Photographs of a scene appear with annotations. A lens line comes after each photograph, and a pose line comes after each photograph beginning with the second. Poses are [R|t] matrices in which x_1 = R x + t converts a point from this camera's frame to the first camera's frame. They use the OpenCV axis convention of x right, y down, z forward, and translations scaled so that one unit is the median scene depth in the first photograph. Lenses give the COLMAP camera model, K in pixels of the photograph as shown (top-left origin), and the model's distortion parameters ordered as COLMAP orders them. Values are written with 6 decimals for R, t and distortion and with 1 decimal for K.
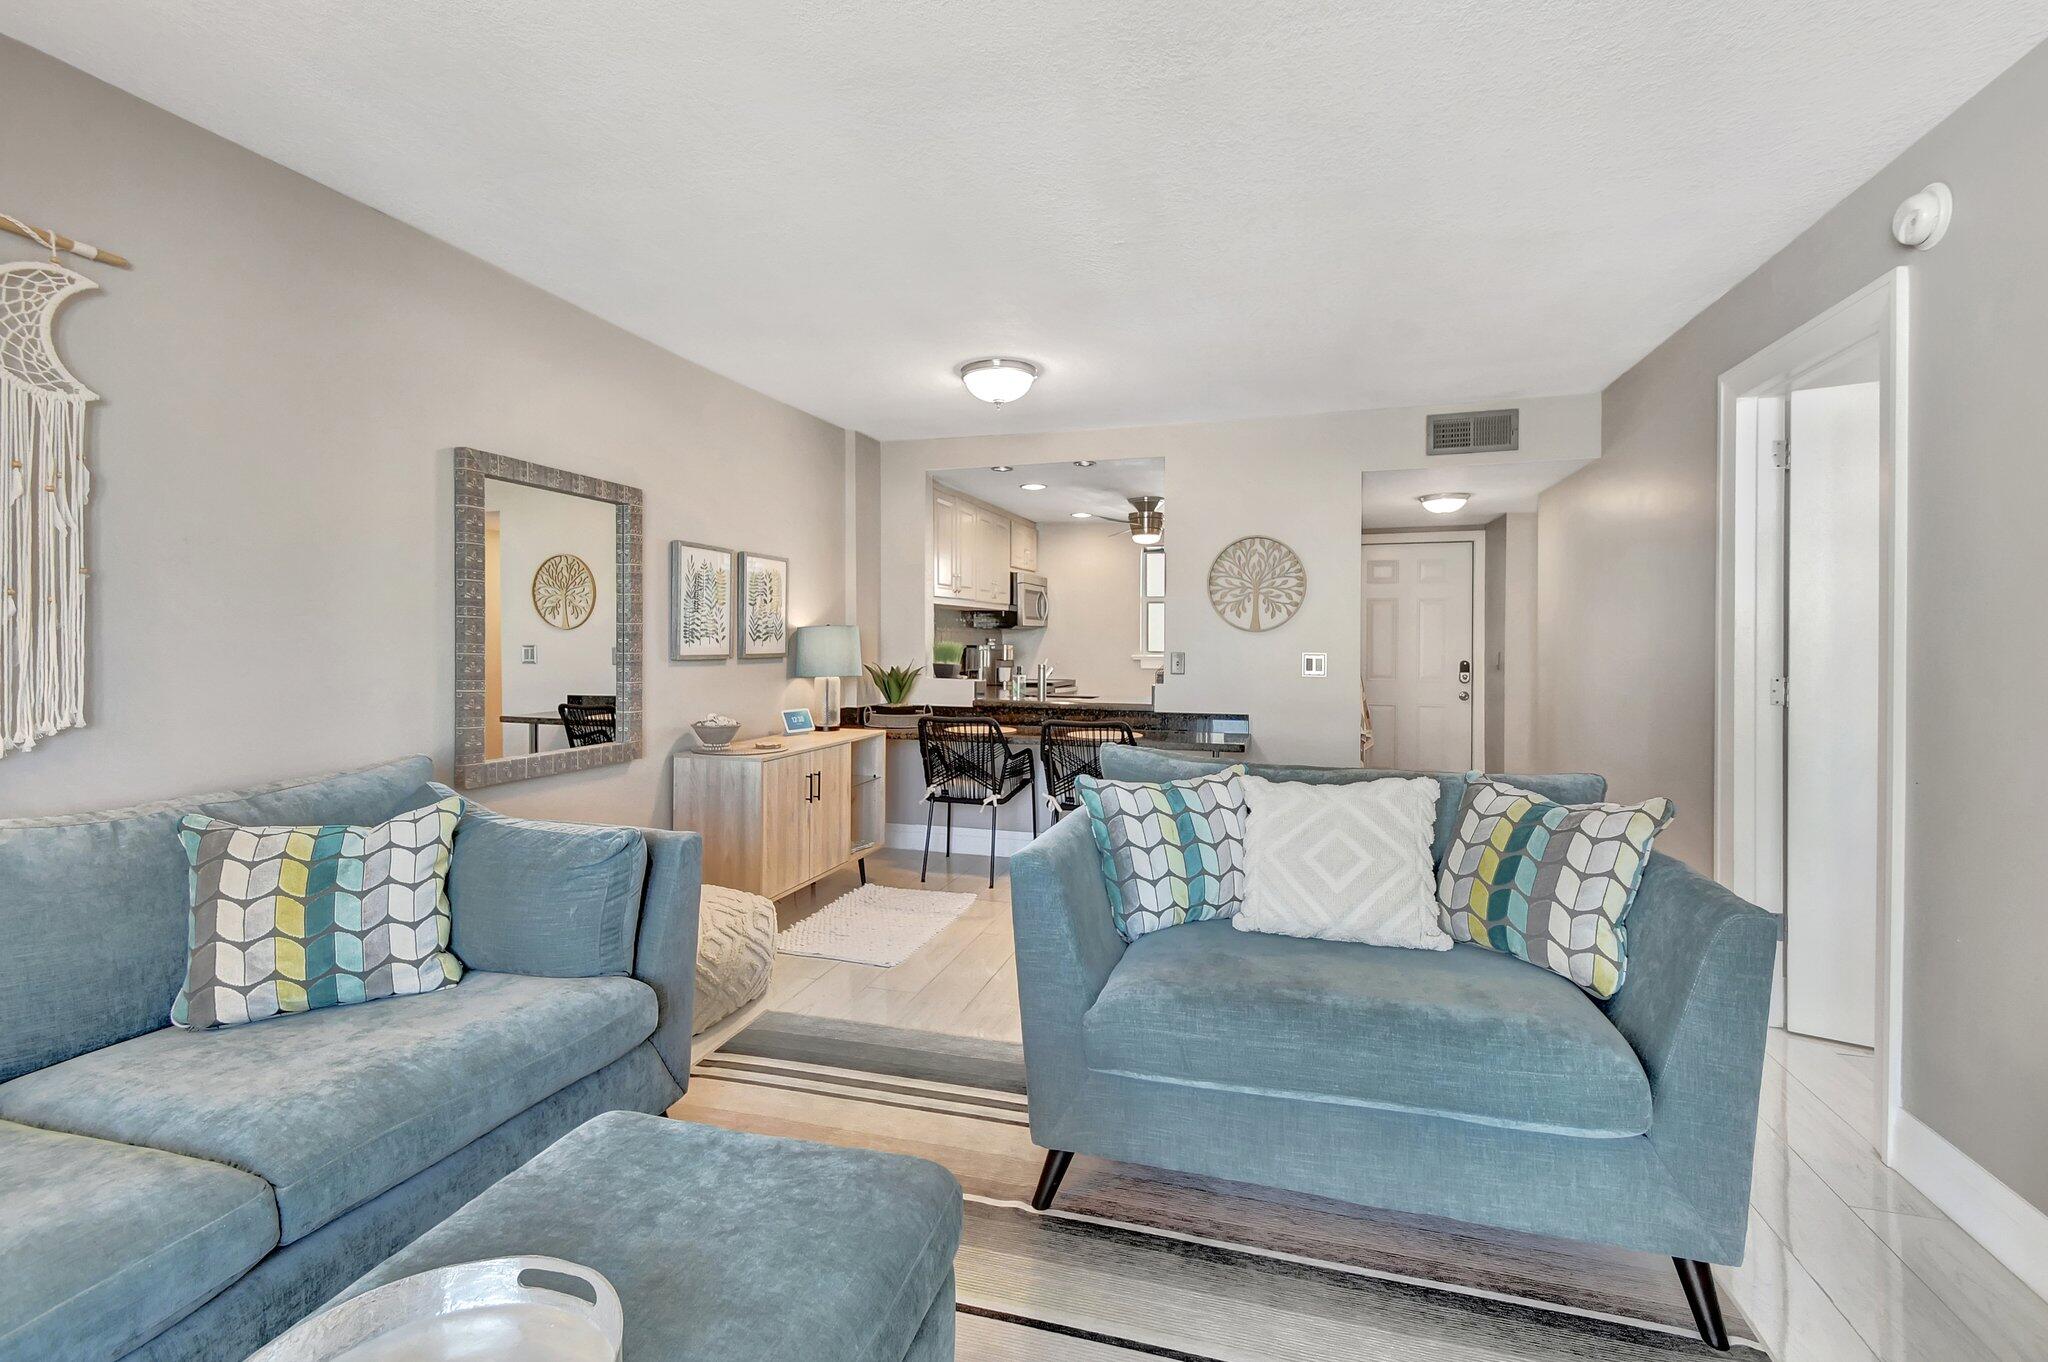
lens RADIAL K [[912.6, 0, 1026.5], [0, 912.6, 655.5], [0, 0, 1]] dist [0.033768, -0.018874]
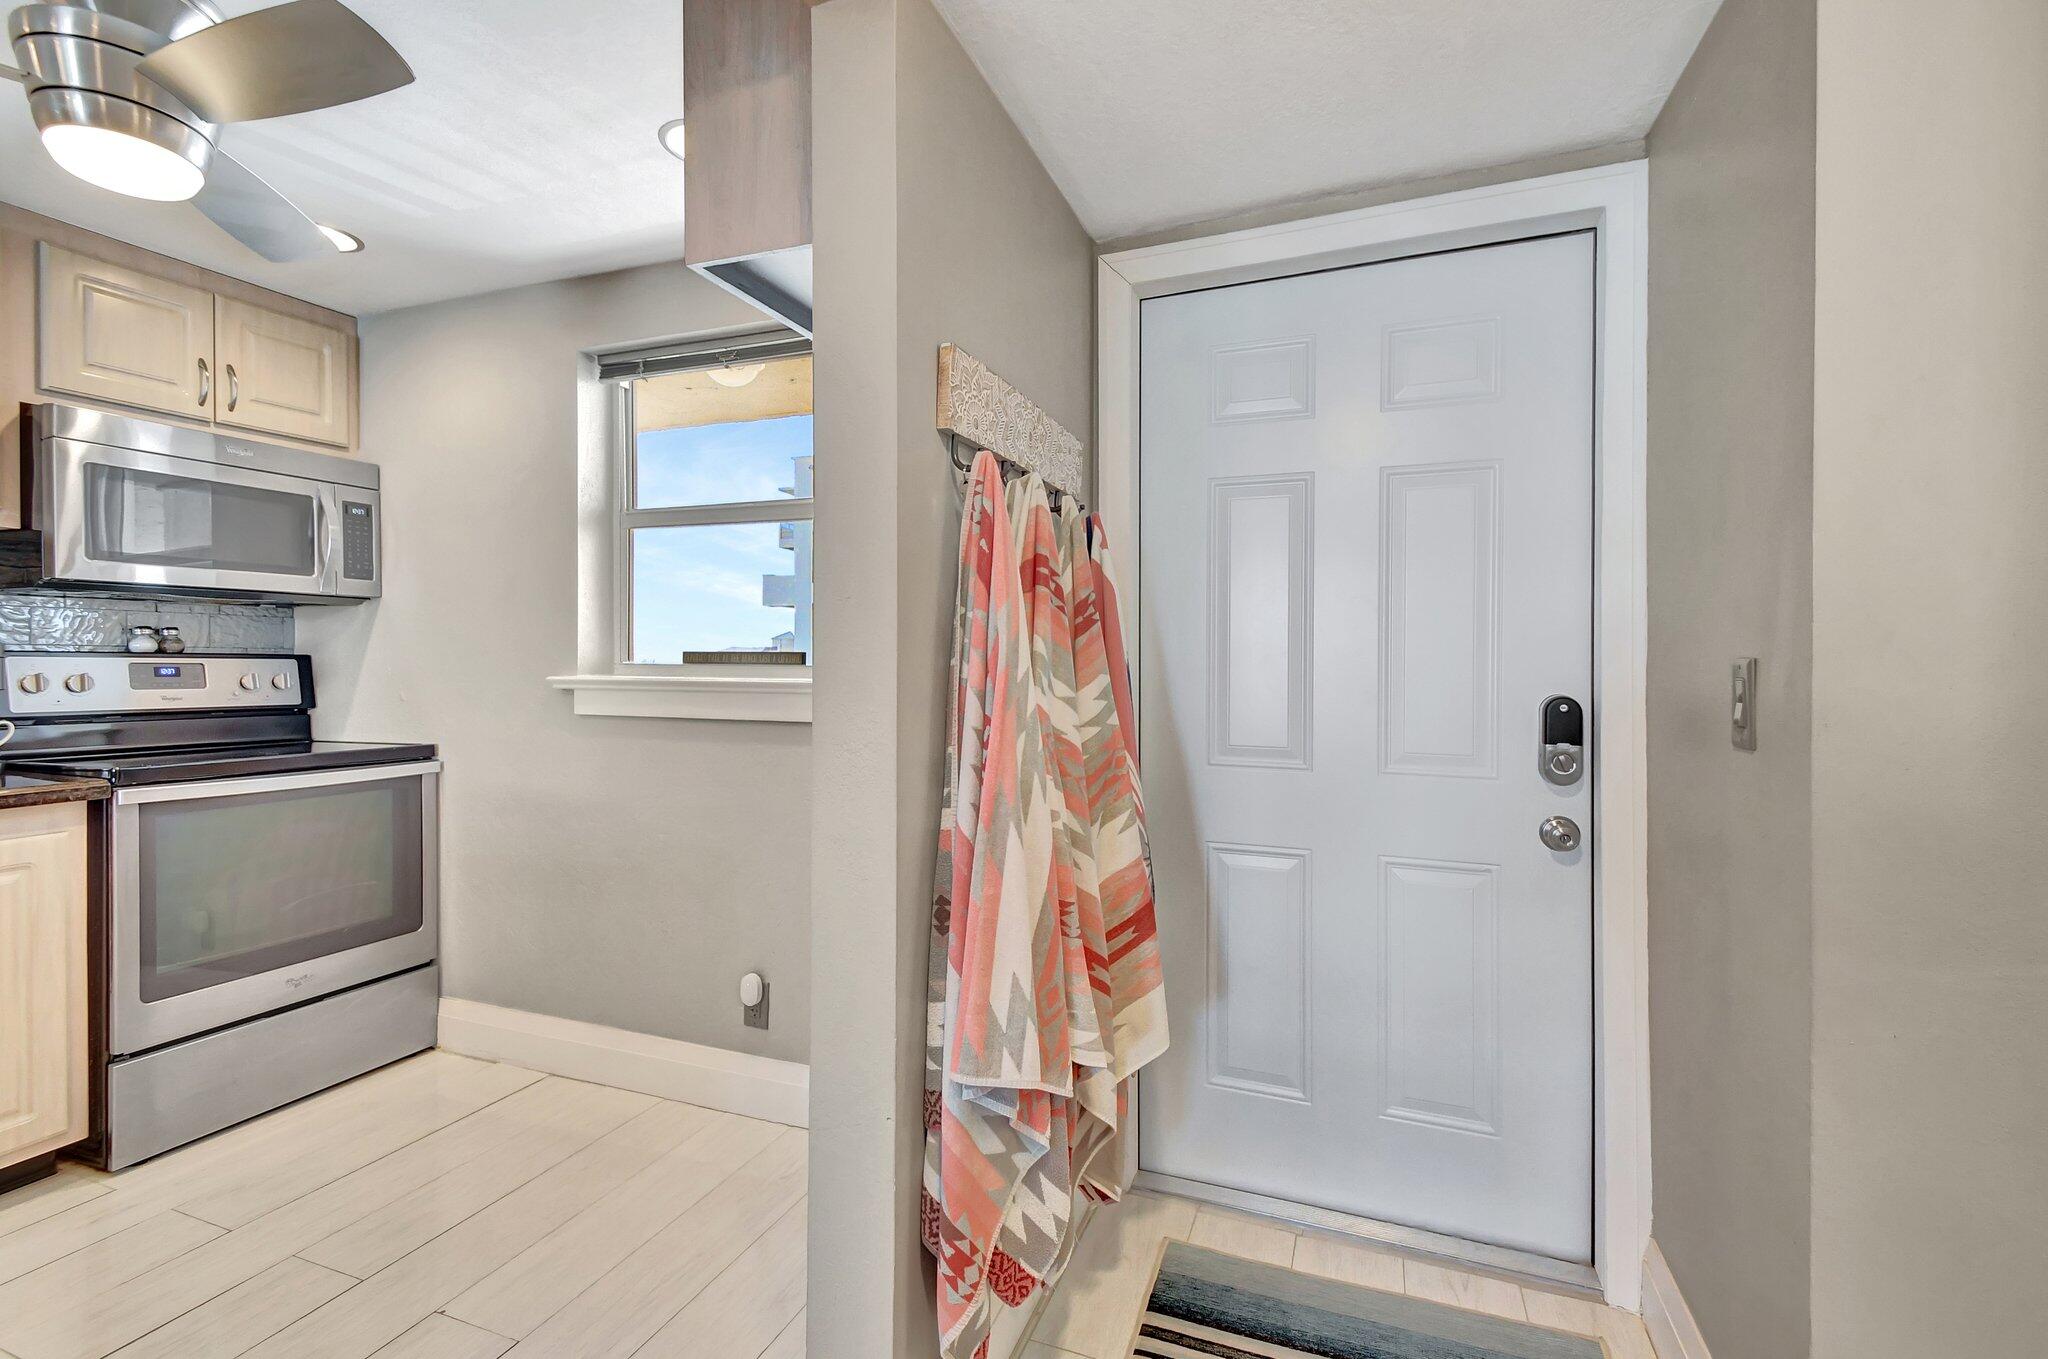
lens RADIAL K [[909.4, 0, 1024.0], [0, 909.4, 679.5], [0, 0, 1]] dist [0.002074, -0.009218]
pose [[0.996648, 0.002303, -0.081776, 0.624216], [-0.002681, 0.999986, -0.004514, 0.003548], [0.081765, 0.004718, 0.996640, 1.318567]]
